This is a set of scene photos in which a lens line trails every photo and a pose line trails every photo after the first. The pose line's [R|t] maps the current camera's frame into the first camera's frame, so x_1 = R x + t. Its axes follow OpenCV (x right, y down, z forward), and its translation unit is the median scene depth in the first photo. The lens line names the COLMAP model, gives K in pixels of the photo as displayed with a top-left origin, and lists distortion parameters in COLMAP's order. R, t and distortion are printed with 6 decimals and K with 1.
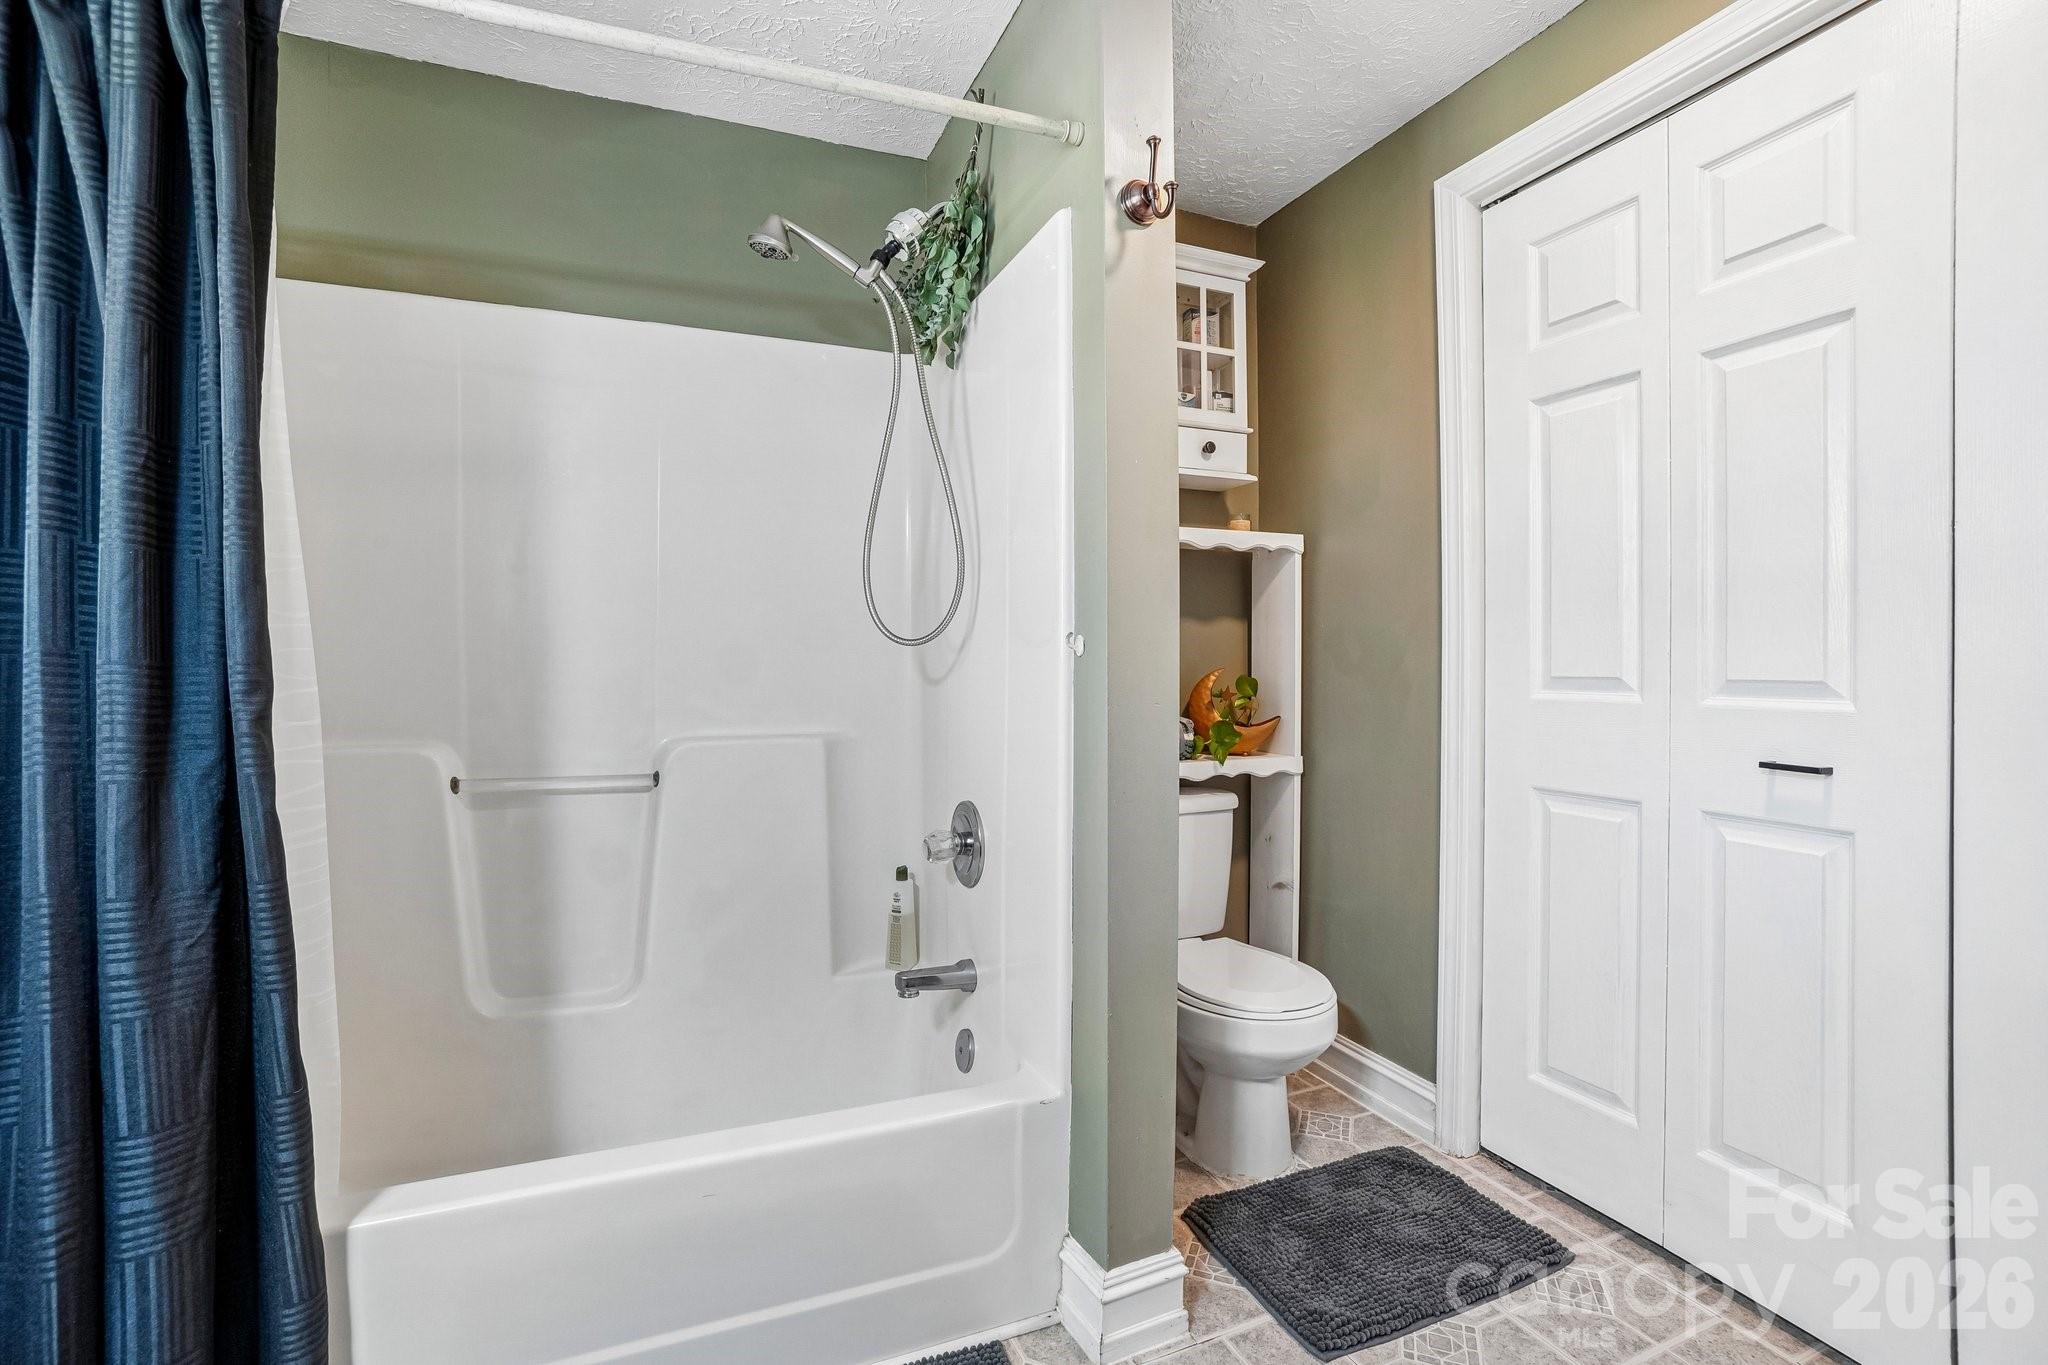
lens RADIAL K [[906.3, 0, 1026.2], [0, 906.3, 669.7], [0, 0, 1]] dist [-0.062835, 0.023753]
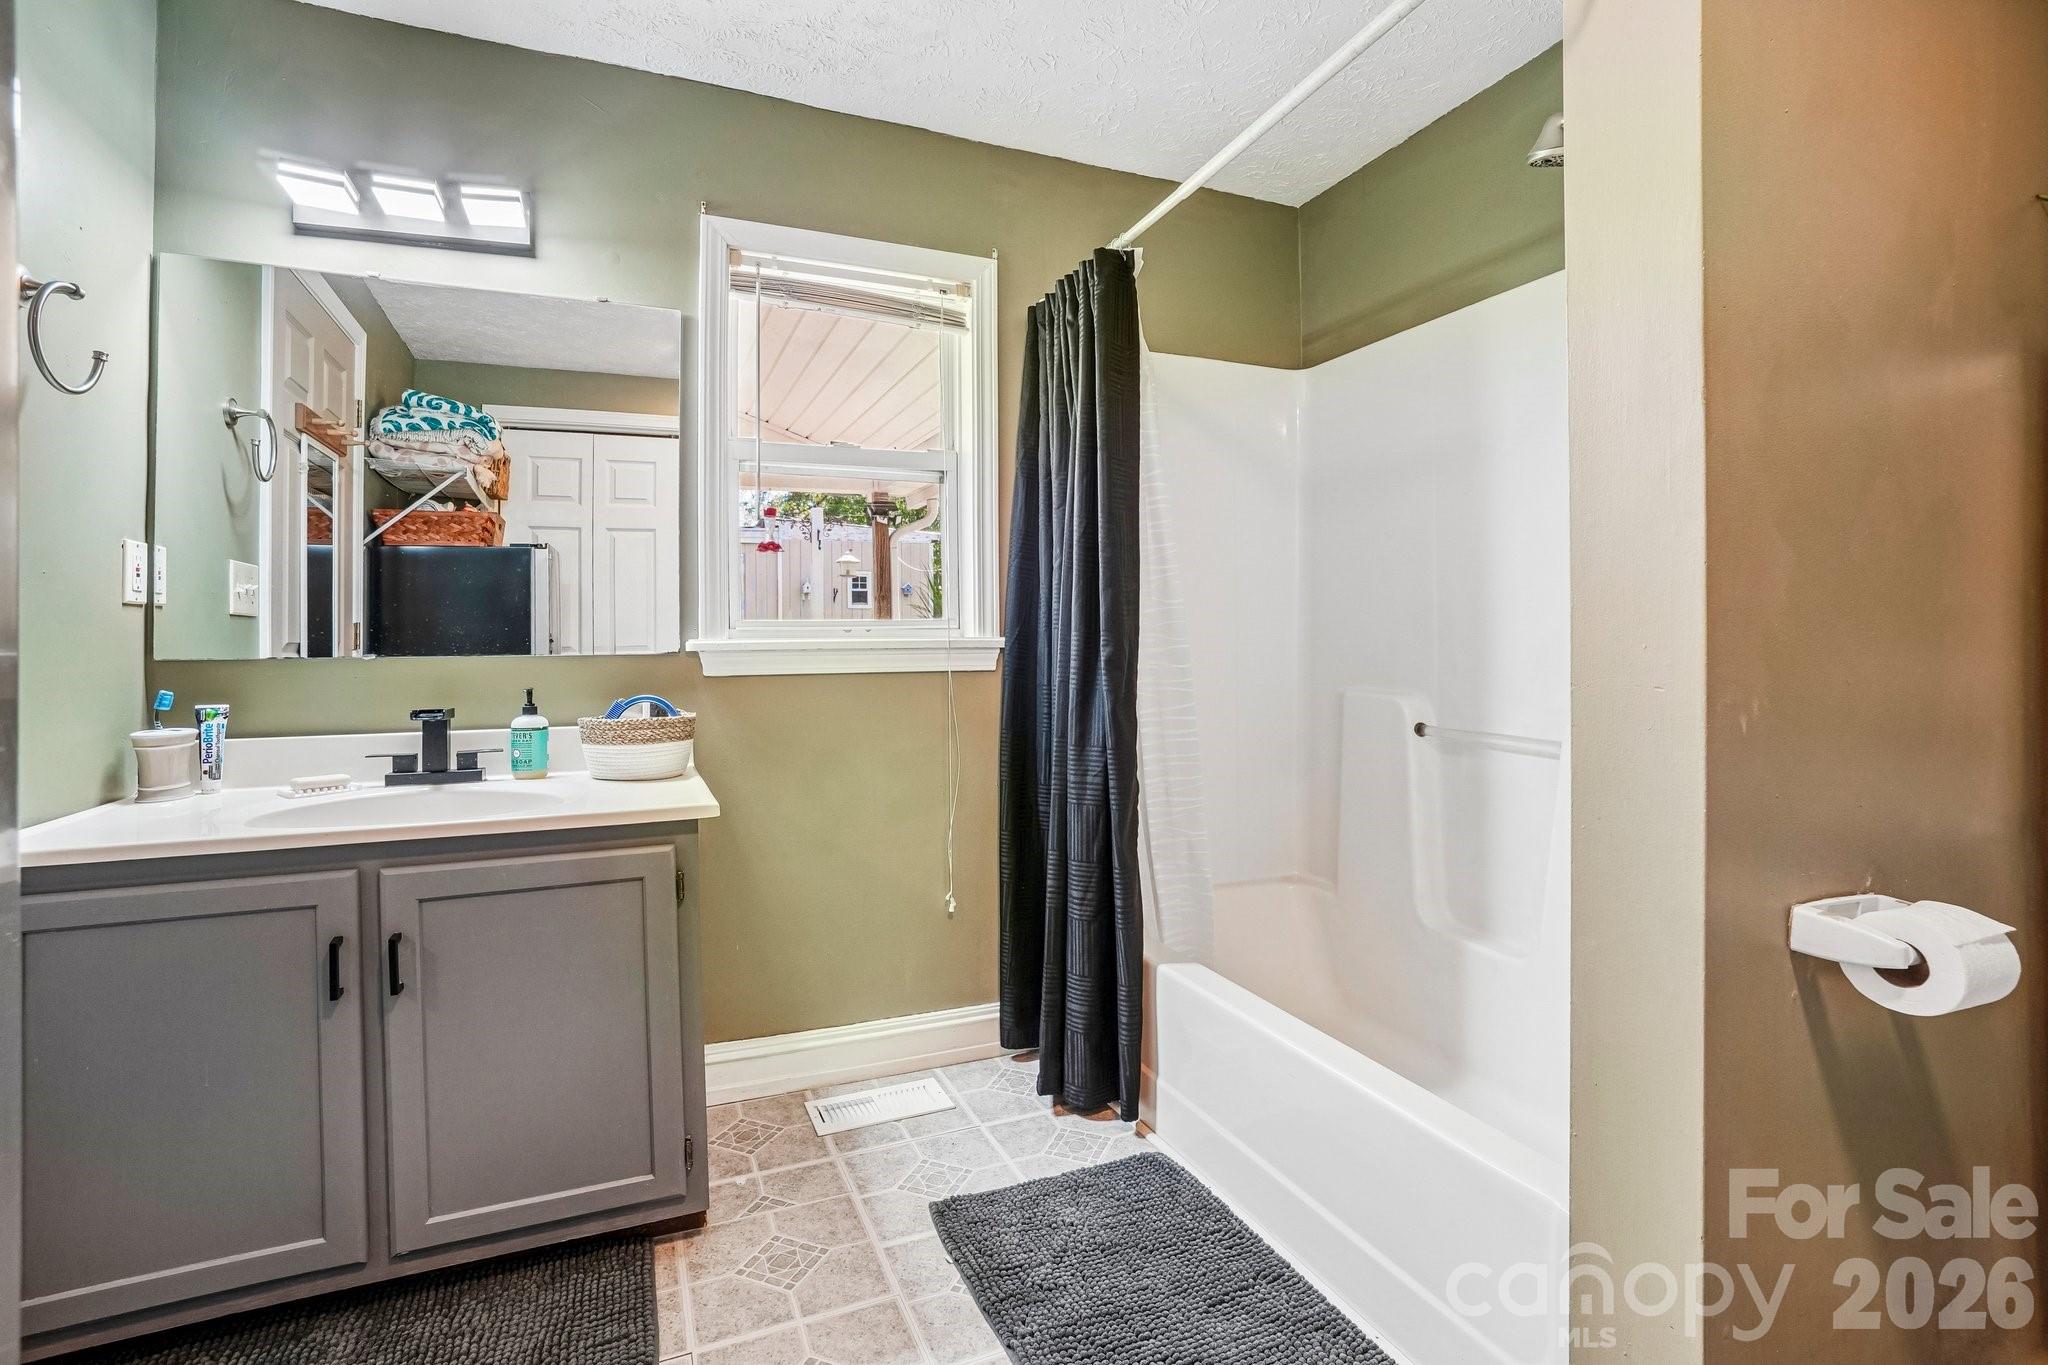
lens RADIAL K [[941.5, 0, 1038.7], [0, 941.5, 652.6], [0, 0, 1]] dist [-0.026716, -0.000176]
pose [[0.031045, 0.022947, -0.999255, 0.638113], [0.000719, 0.999736, 0.022980, -0.005168], [0.999518, -0.001432, 0.031020, 0.447274]]
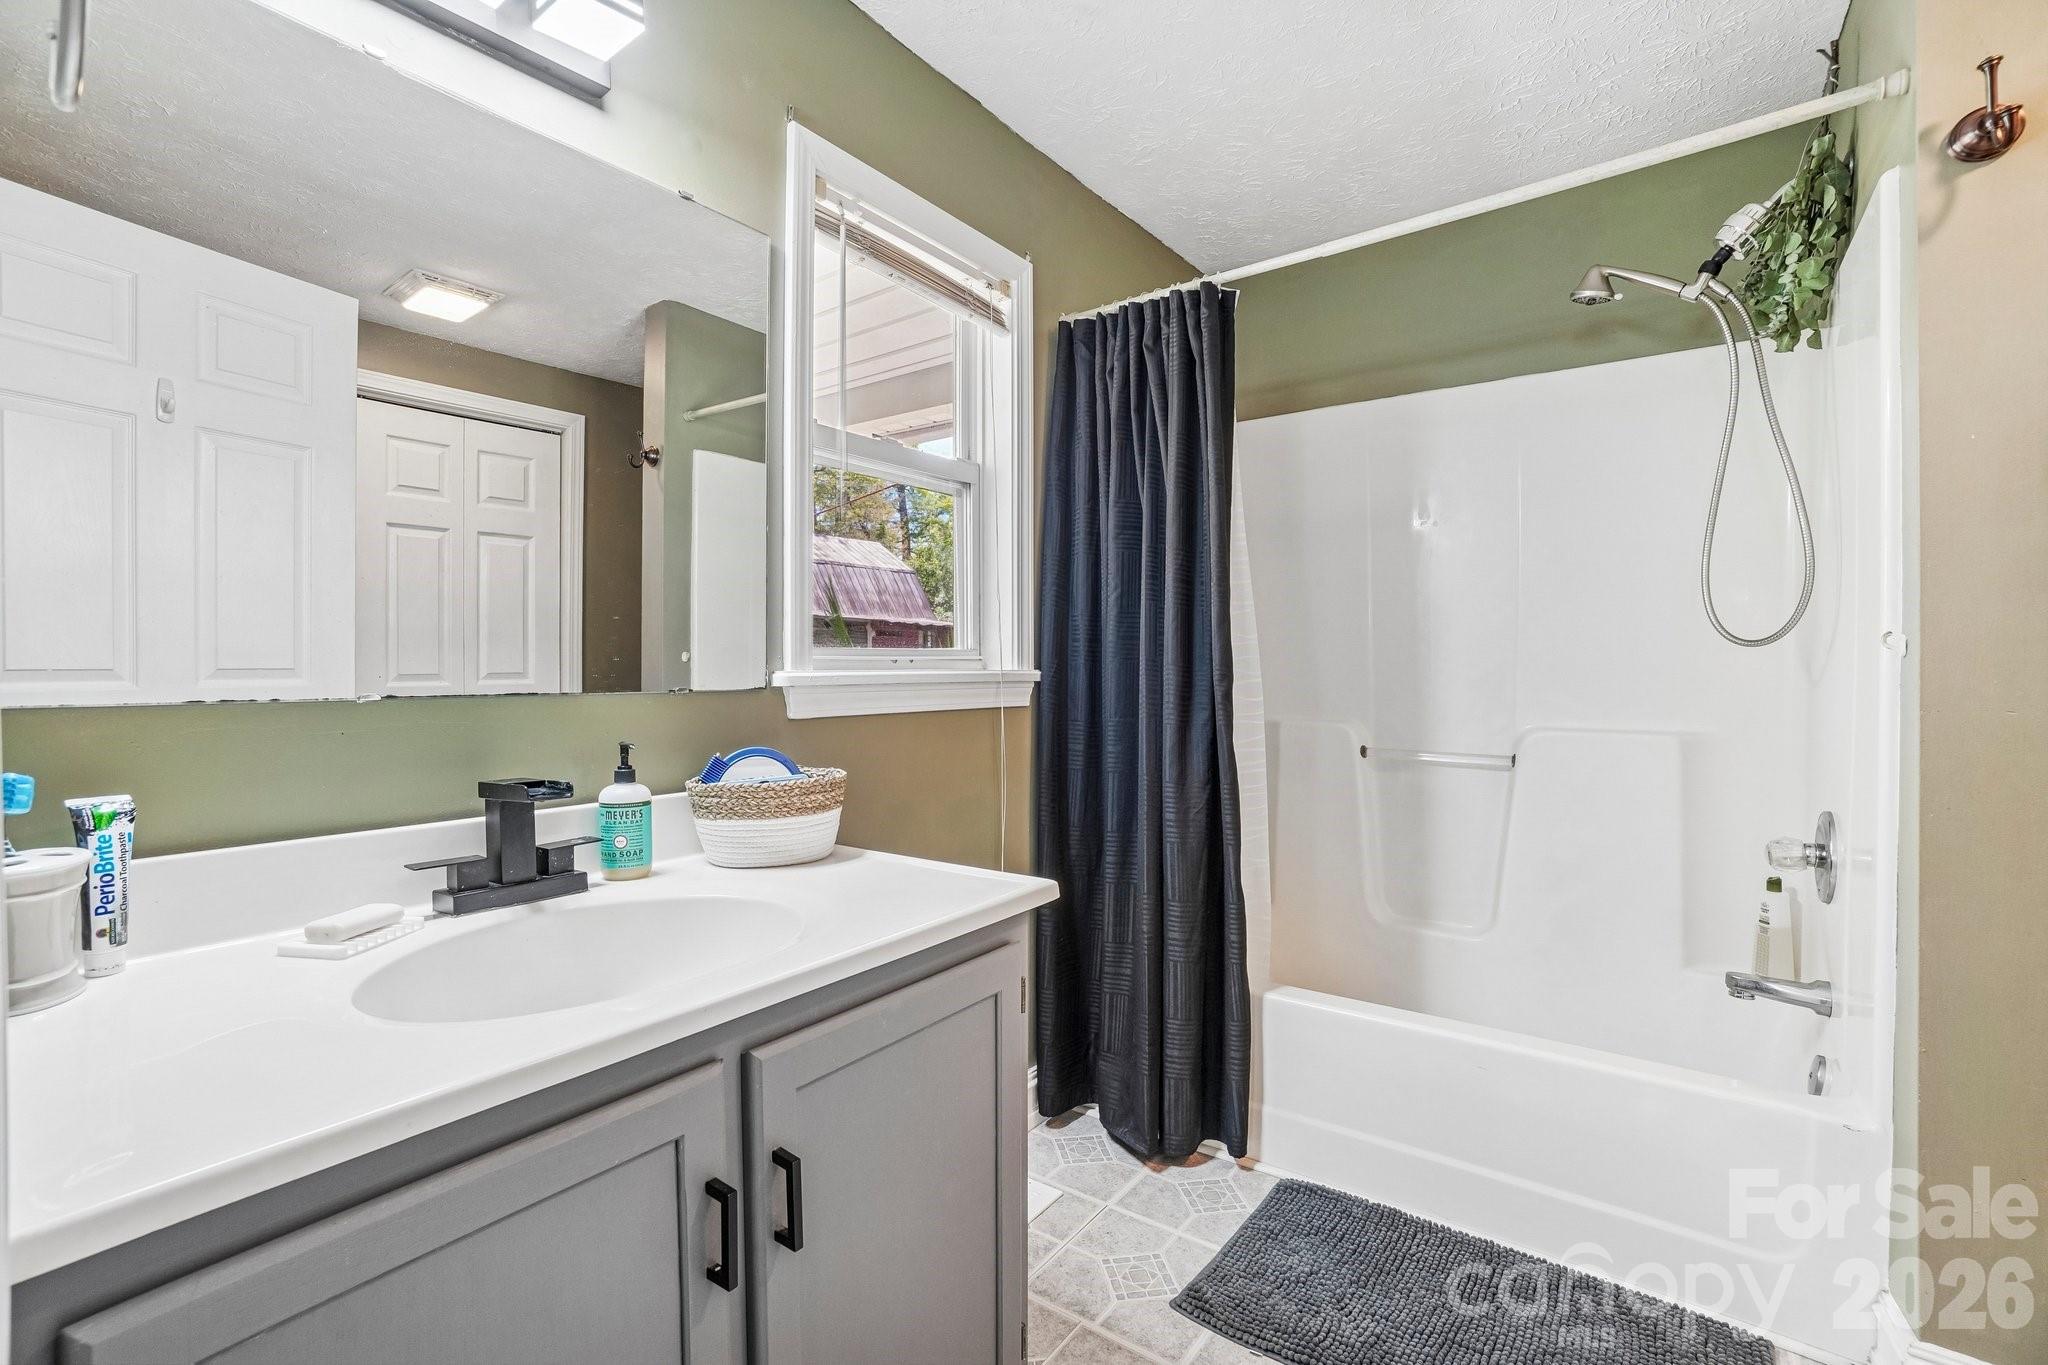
lens RADIAL K [[906.3, 0, 1026.2], [0, 906.3, 669.7], [0, 0, 1]] dist [-0.062835, 0.023753]
pose [[0.515452, 0.004518, -0.856907, 0.300724], [-0.004773, 0.999986, 0.002401, 0.000602], [0.856905, 0.002853, 0.515466, -0.189973]]
